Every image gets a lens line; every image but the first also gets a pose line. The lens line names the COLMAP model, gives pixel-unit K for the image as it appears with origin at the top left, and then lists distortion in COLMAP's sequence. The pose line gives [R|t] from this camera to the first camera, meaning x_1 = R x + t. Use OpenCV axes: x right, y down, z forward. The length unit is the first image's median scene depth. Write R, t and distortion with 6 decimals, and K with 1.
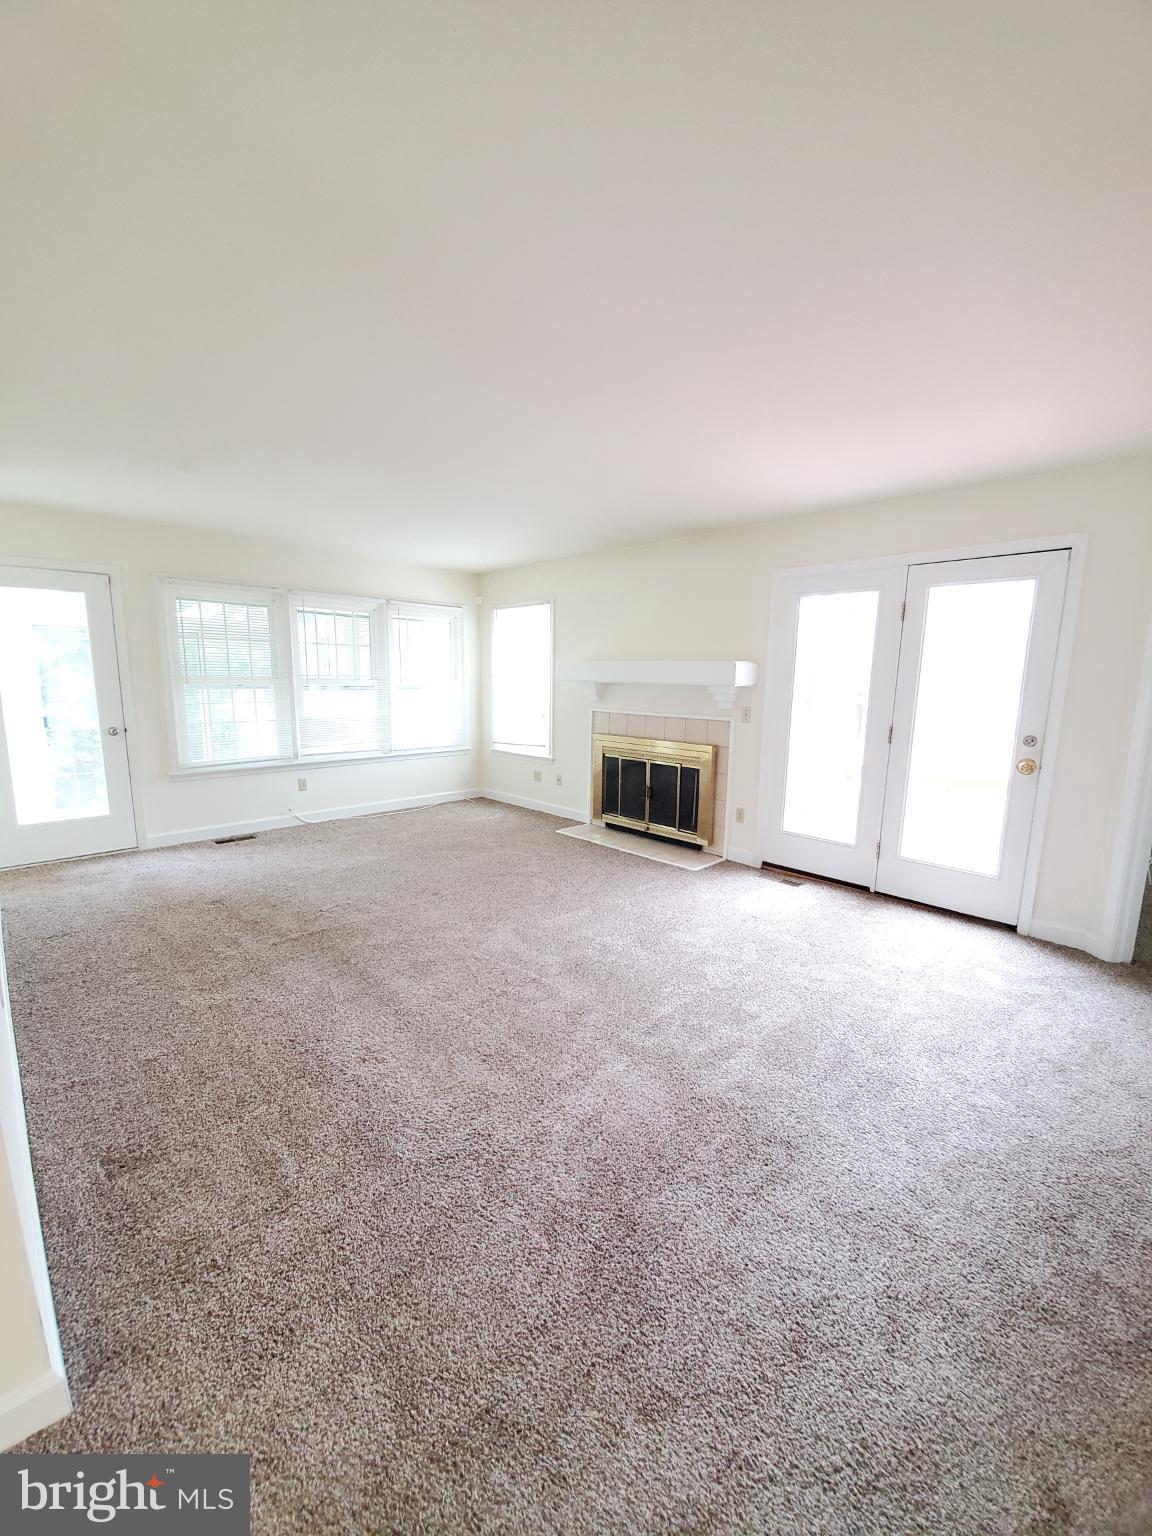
lens RADIAL K [[610.5, 0, 574.5], [0, 610.5, 769.2], [0, 0, 1]] dist [0.023672, -0.018622]
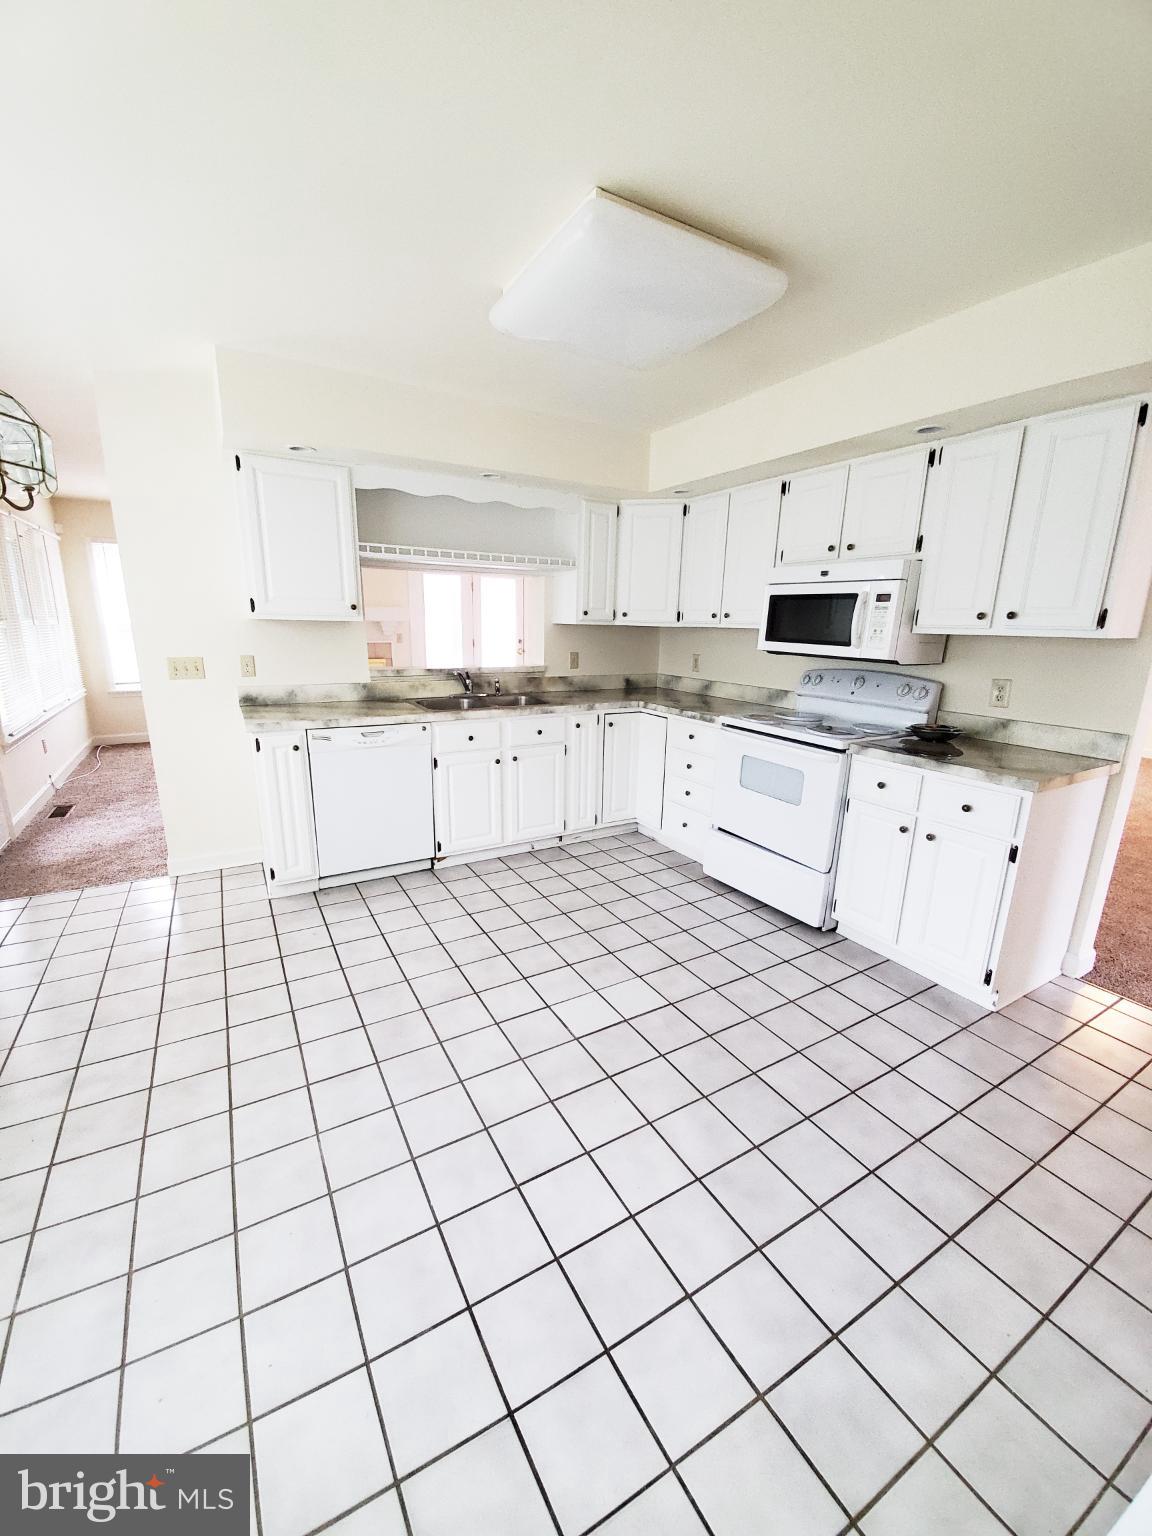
lens RADIAL K [[610.5, 0, 574.5], [0, 610.5, 769.2], [0, 0, 1]] dist [0.023672, -0.018622]
pose [[0.261930, -0.242377, 0.934155, -1.267199], [0.138111, 0.967400, 0.212278, -0.028946], [-0.955153, 0.073415, 0.286866, 0.066700]]
